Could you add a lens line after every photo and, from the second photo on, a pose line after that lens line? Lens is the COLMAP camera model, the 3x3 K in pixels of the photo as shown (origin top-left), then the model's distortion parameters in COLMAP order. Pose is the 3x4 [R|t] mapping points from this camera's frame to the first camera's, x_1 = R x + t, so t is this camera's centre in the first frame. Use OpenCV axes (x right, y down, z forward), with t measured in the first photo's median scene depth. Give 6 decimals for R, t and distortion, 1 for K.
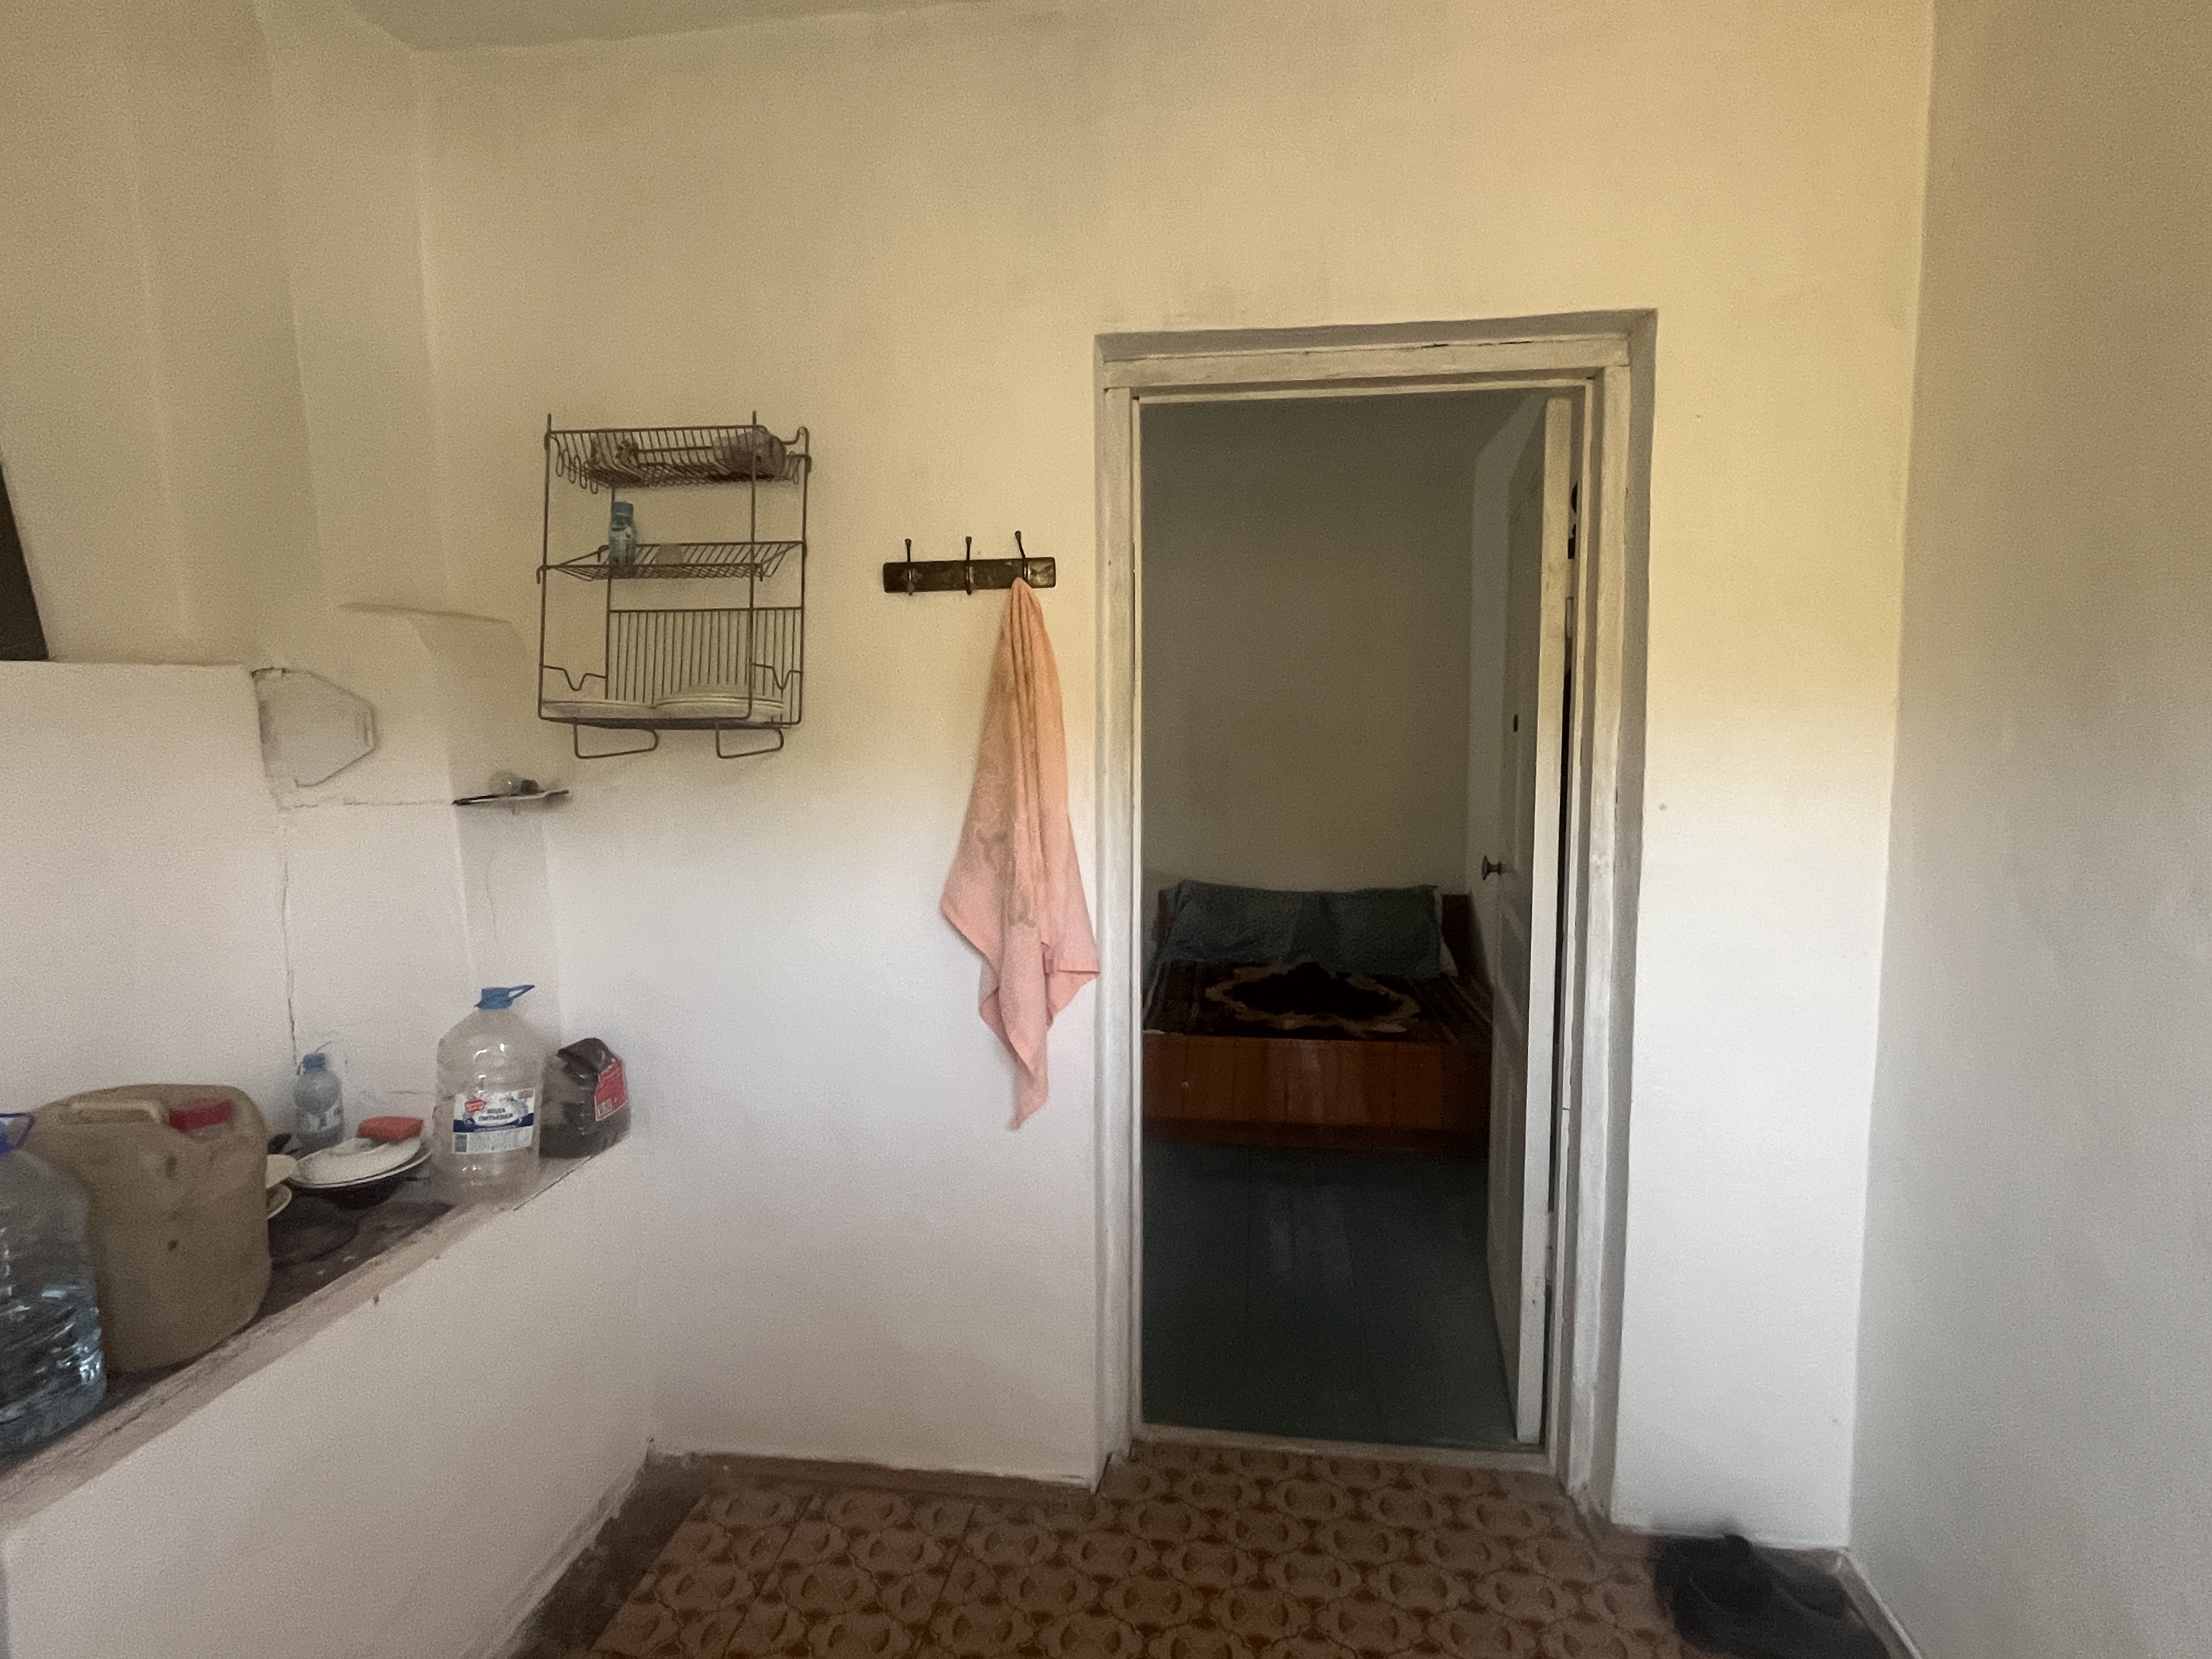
lens RADIAL K [[1145.0, 0, 1106.0], [0, 1145.0, 829.5], [0, 0, 1]] dist [-0.000314, -0.000044]
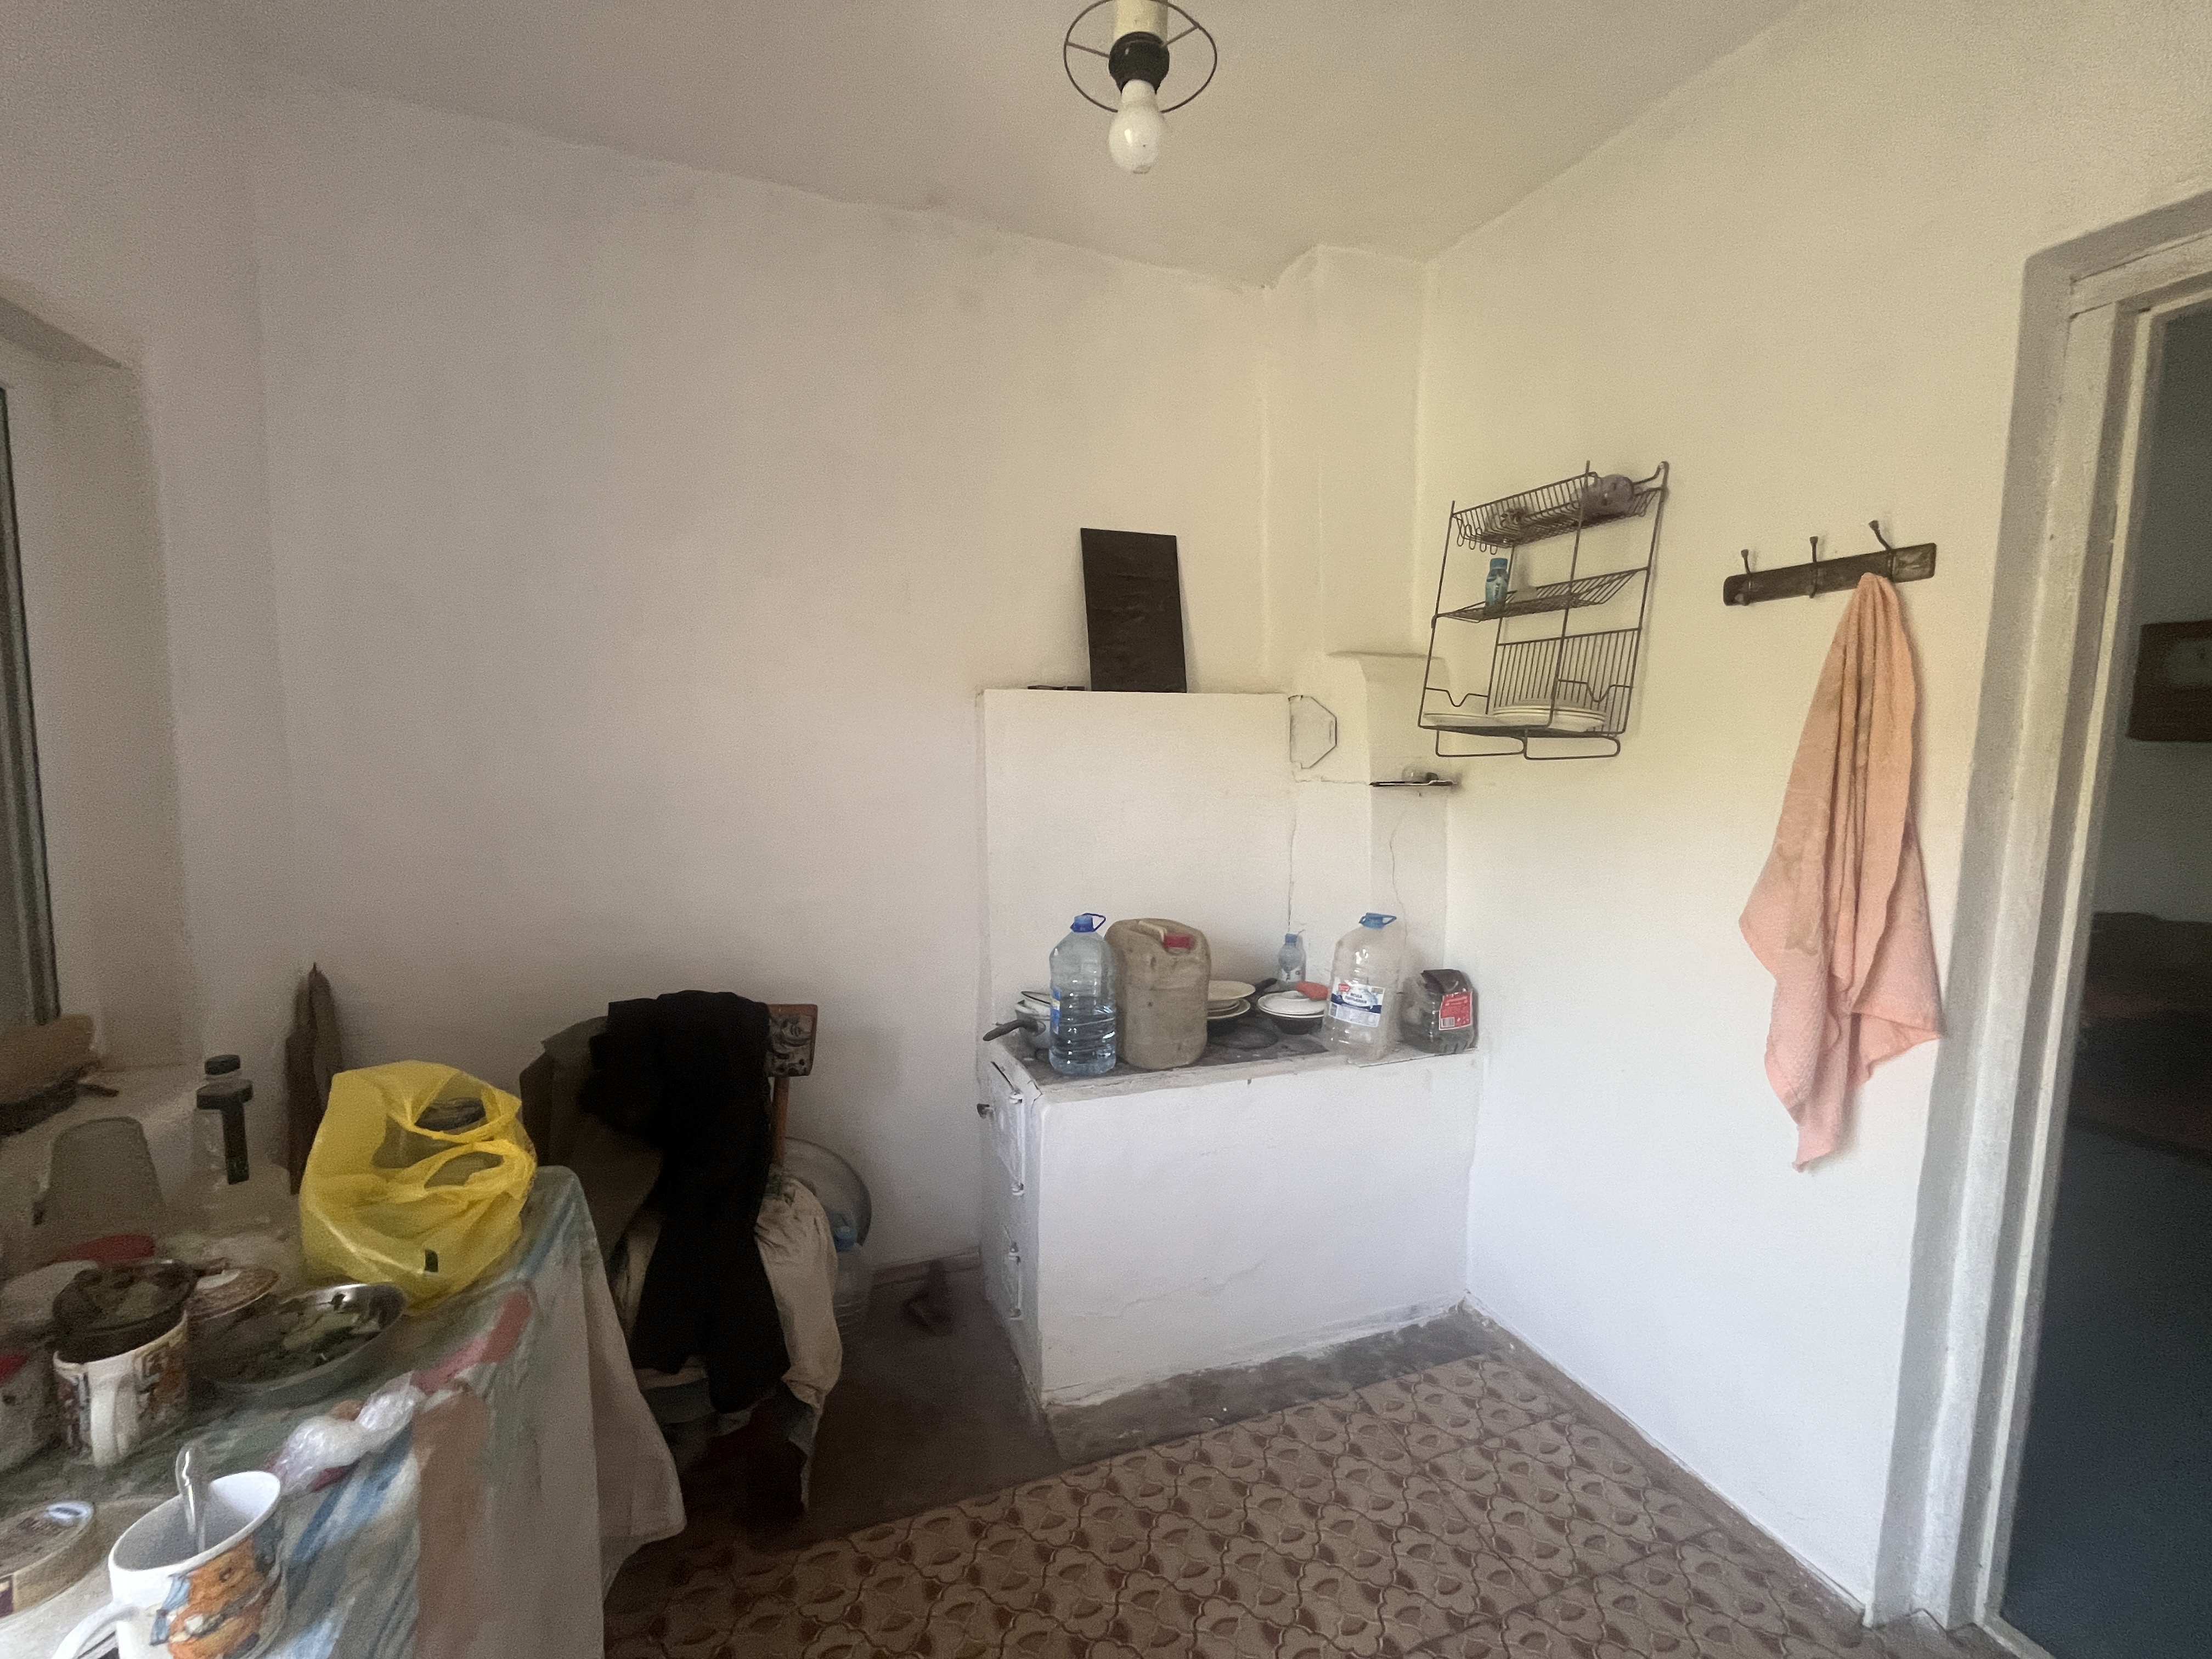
lens RADIAL K [[898.4, 0, 1106.0], [0, 898.4, 829.5], [0, 0, 1]] dist [0.000718, 0.000196]
pose [[0.485454, 0.103554, -0.868108, 0.264393], [-0.104338, 0.992726, 0.060073, 0.000939], [0.868014, 0.061414, 0.492728, 0.139715]]
